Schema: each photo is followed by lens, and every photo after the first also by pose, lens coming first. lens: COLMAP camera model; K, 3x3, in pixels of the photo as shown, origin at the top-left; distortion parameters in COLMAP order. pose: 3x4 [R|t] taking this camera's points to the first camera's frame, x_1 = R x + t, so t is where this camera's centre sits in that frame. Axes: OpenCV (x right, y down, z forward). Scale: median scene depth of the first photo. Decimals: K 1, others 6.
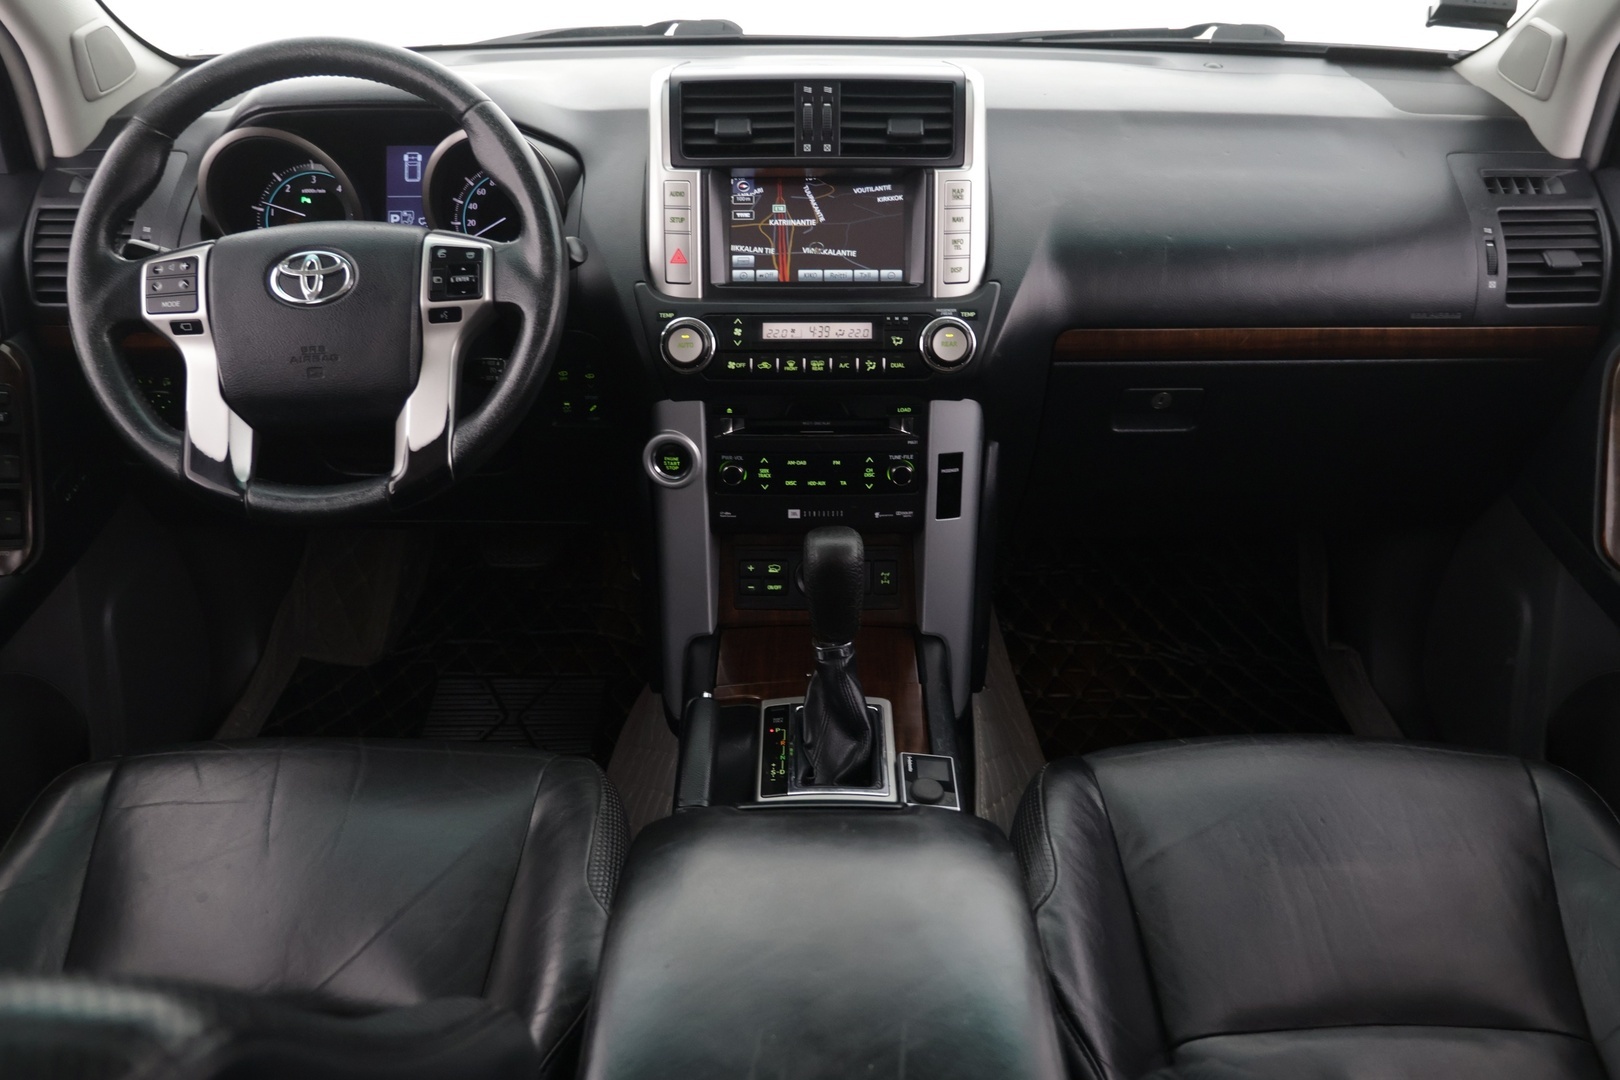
lens RADIAL K [[1369.7, 0, 809.7], [0, 1369.7, 531.4], [0, 0, 1]] dist [-0.039569, 0.040406]
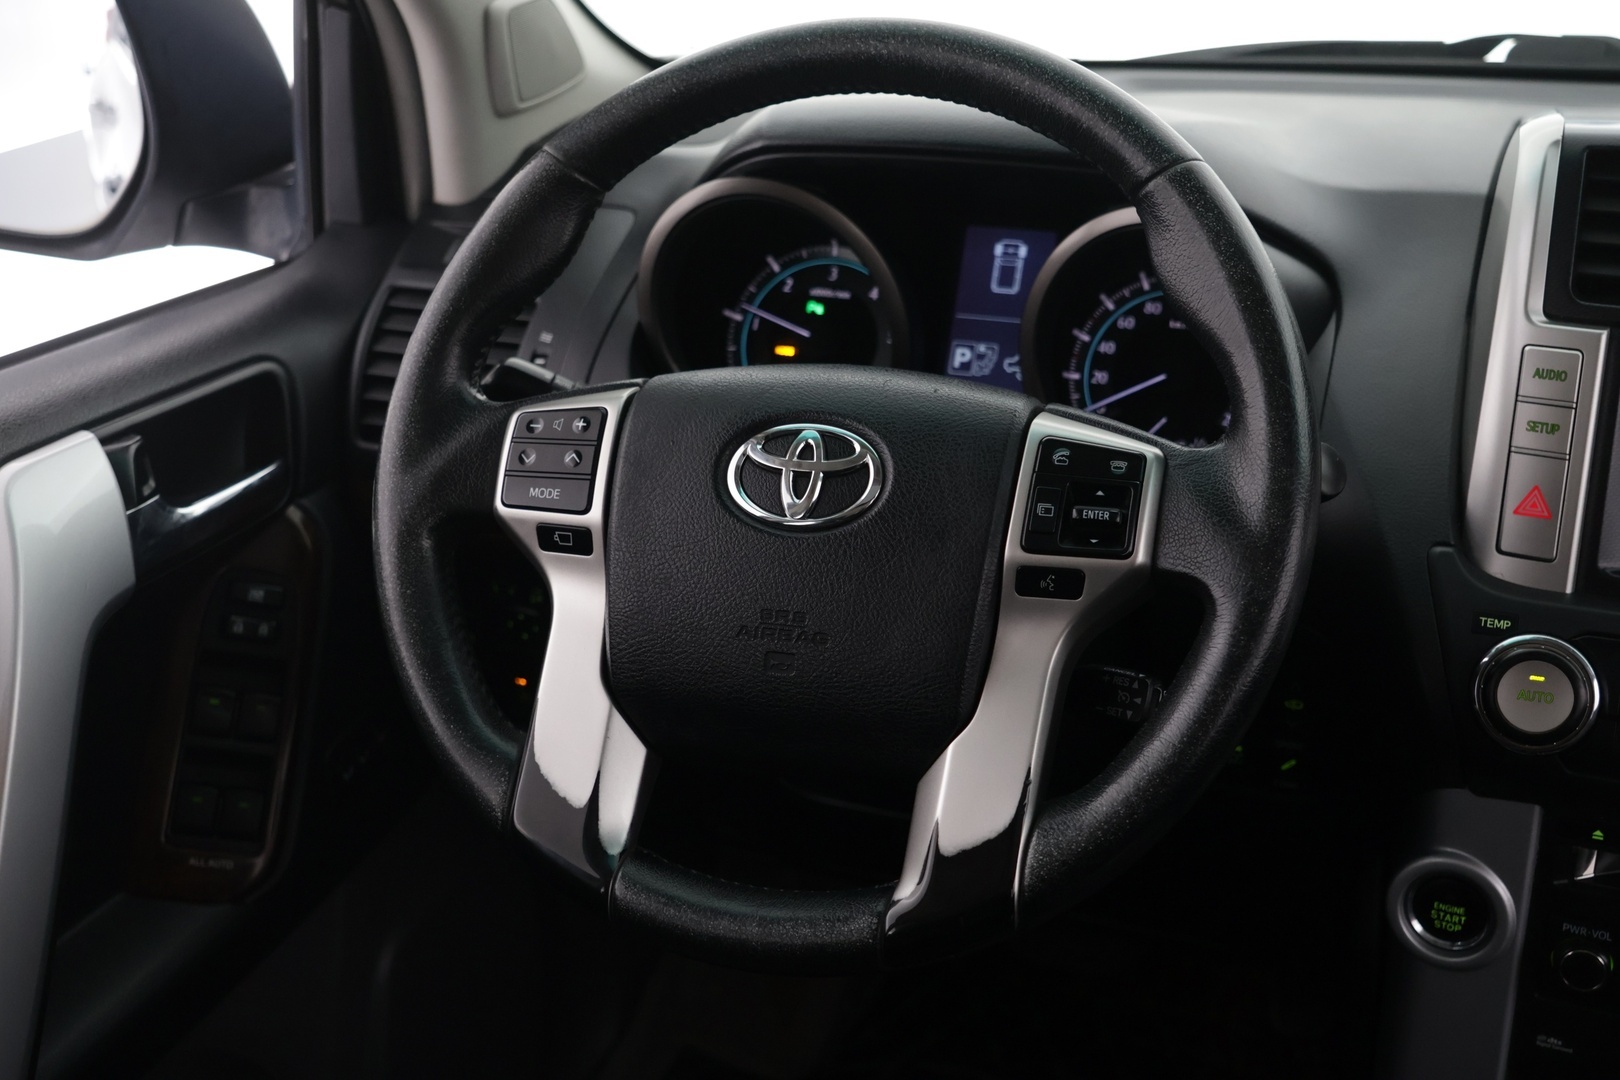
lens RADIAL K [[1911.5, 0, 800.8], [0, 1911.5, 523.7], [0, 0, 1]] dist [0.001539, 0.000000]
pose [[0.936018, 0.123439, -0.329594, -0.112444], [-0.161161, 0.982854, -0.089584, -0.091054], [0.312885, 0.136970, 0.939863, 0.288989]]
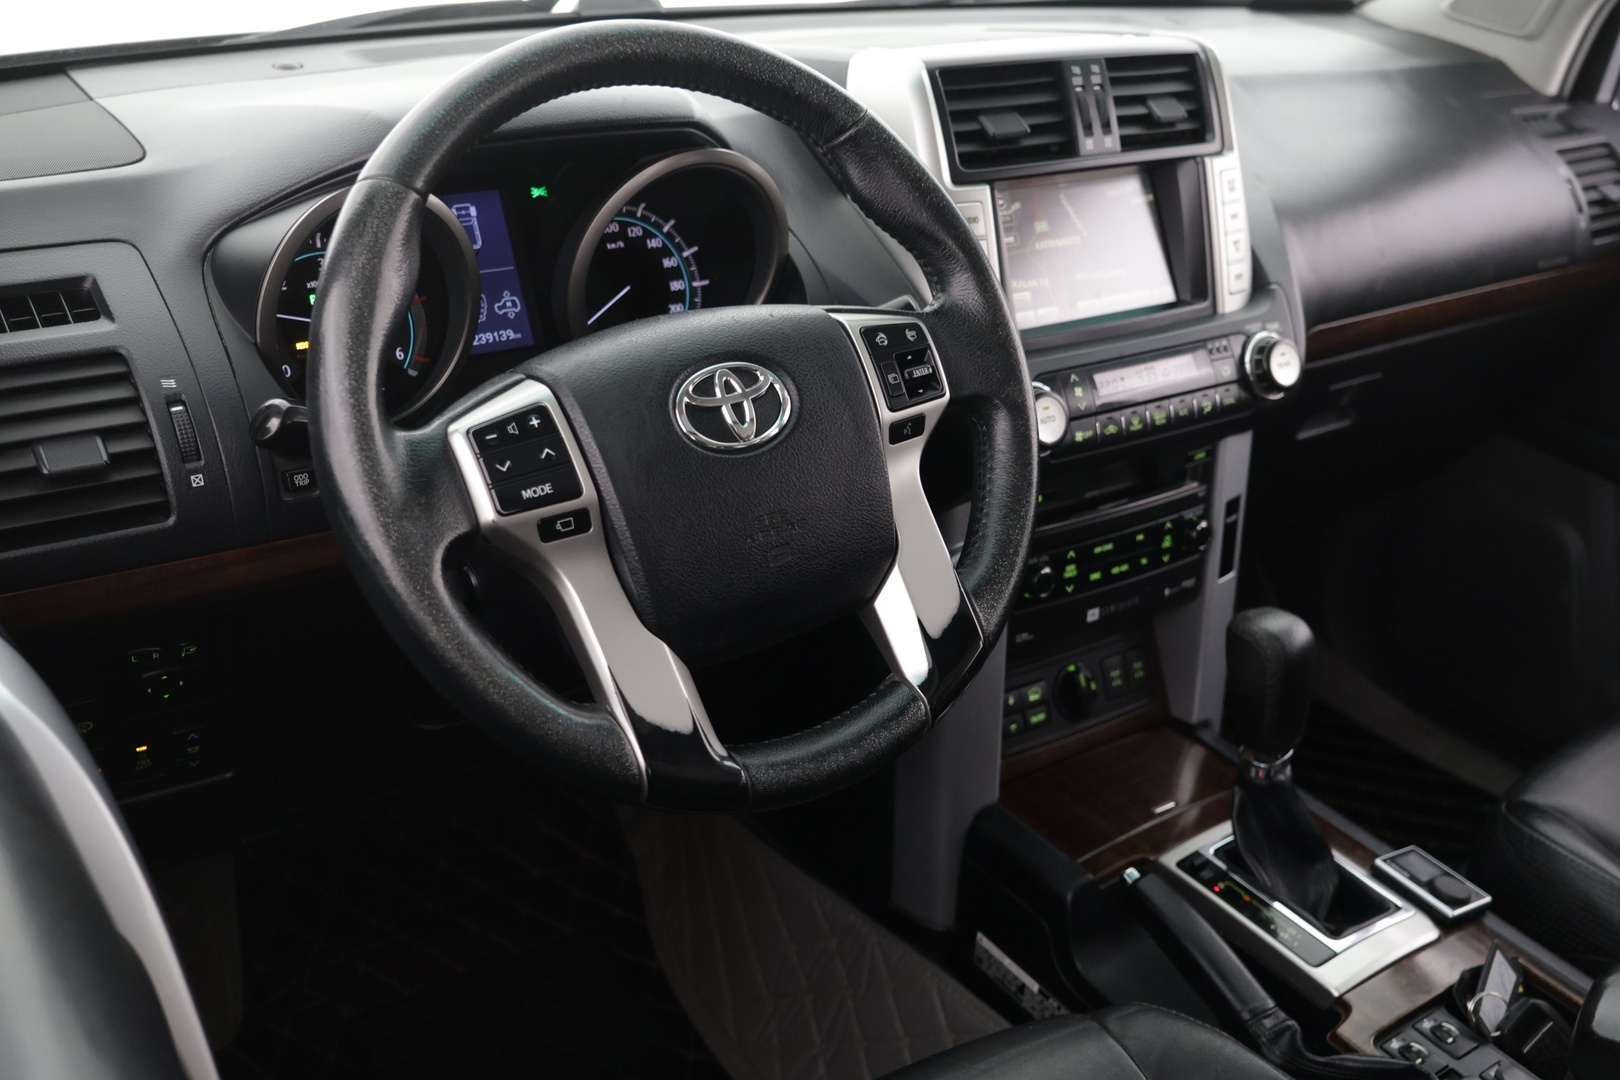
lens RADIAL K [[1642.6, 0, 809.3], [0, 1642.6, 538.0], [0, 0, 1]] dist [-0.008869, 0.000000]
pose [[0.820291, -0.207183, 0.533102, -0.652761], [0.224717, 0.973875, 0.032709, -0.126104], [-0.525951, 0.092966, 0.845419, 0.310083]]
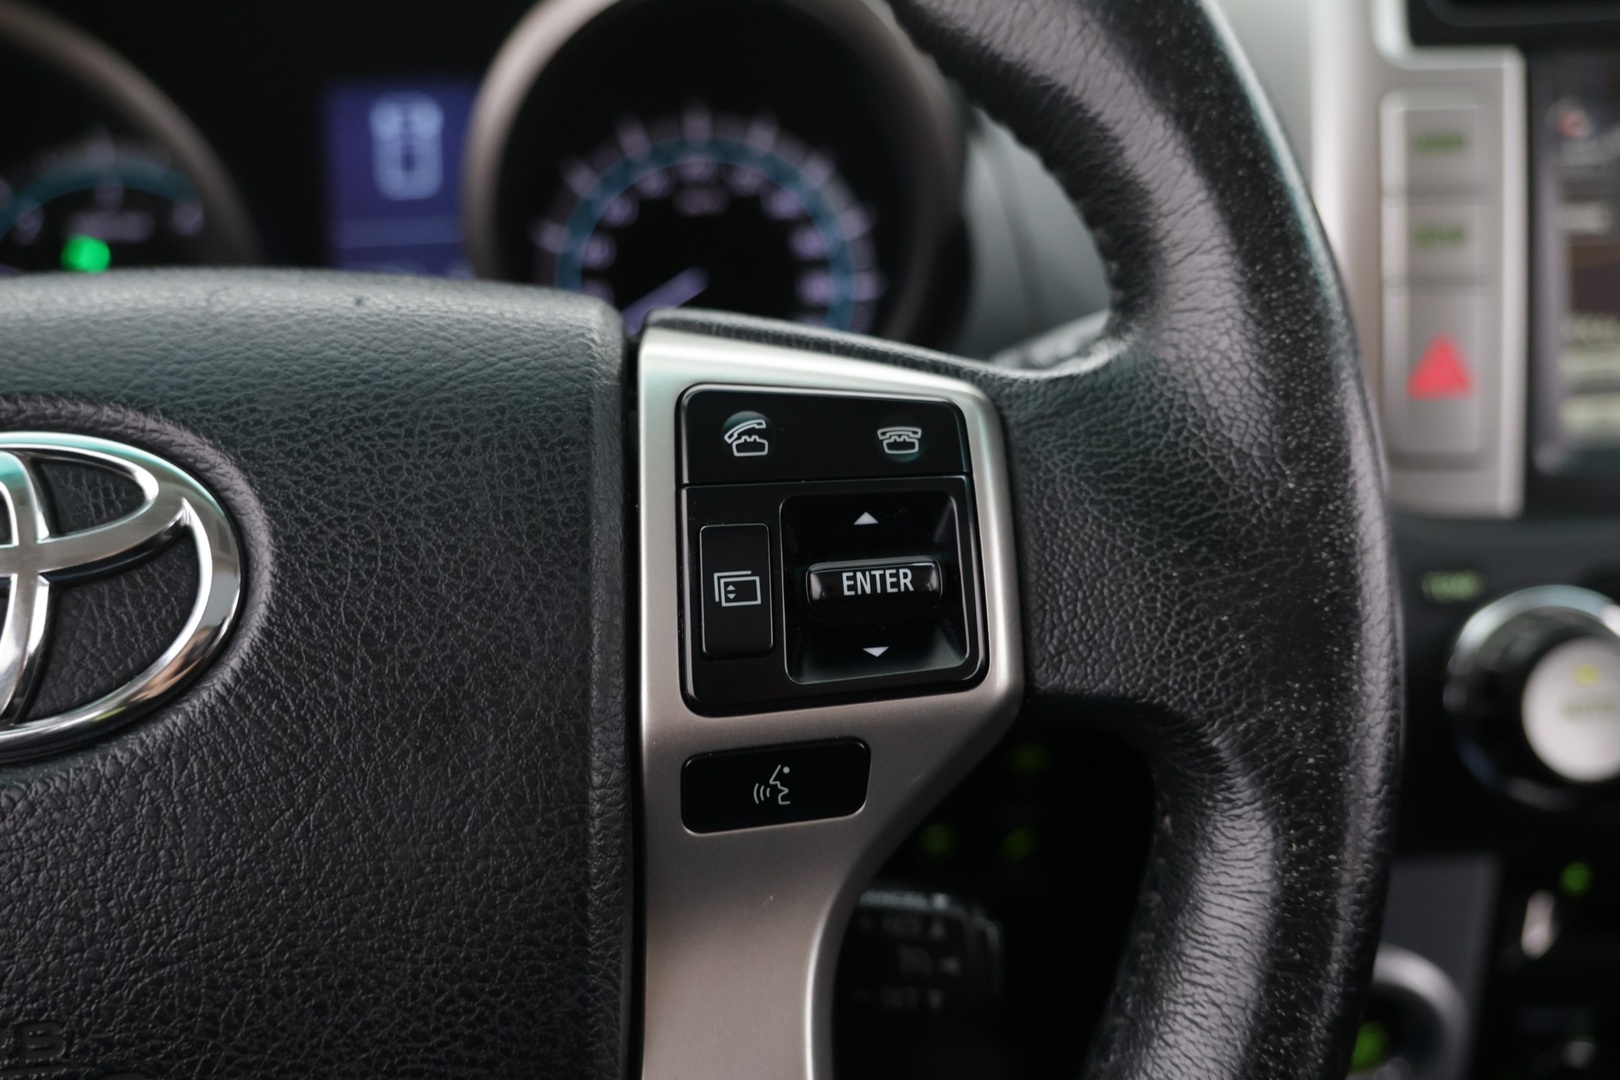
lens RADIAL K [[1369.7, 0, 803.4], [0, 1369.7, 510.6], [0, 0, 1]] dist [-0.039569, 0.040406]
pose [[0.996726, -0.018726, 0.078655, -0.242843], [0.025152, 0.996355, -0.081517, -0.157213], [-0.076841, 0.083228, 0.993564, 0.720788]]
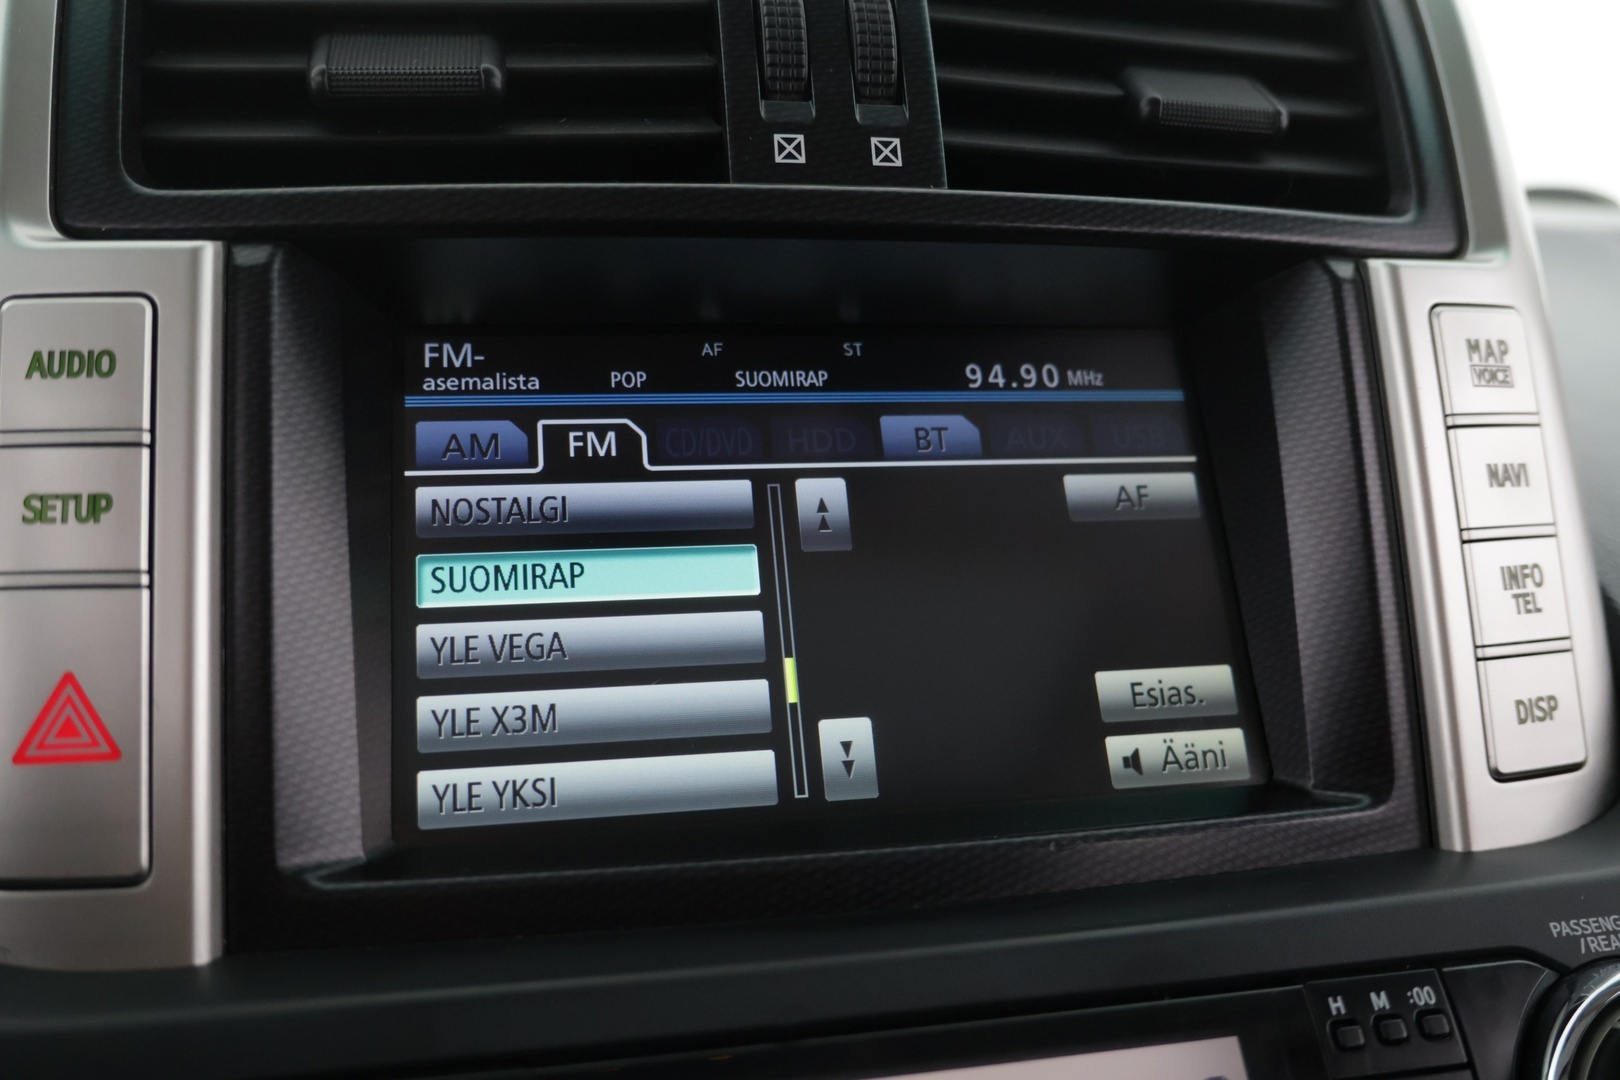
lens RADIAL K [[1369.7, 0, 807.4], [0, 1369.7, 538.8], [0, 0, 1]] dist [-0.039569, 0.040406]
pose [[0.978851, -0.029534, 0.202430, -0.040153], [0.094379, 0.943121, -0.318771, -0.157908], [-0.181501, 0.331135, 0.925963, 0.808349]]
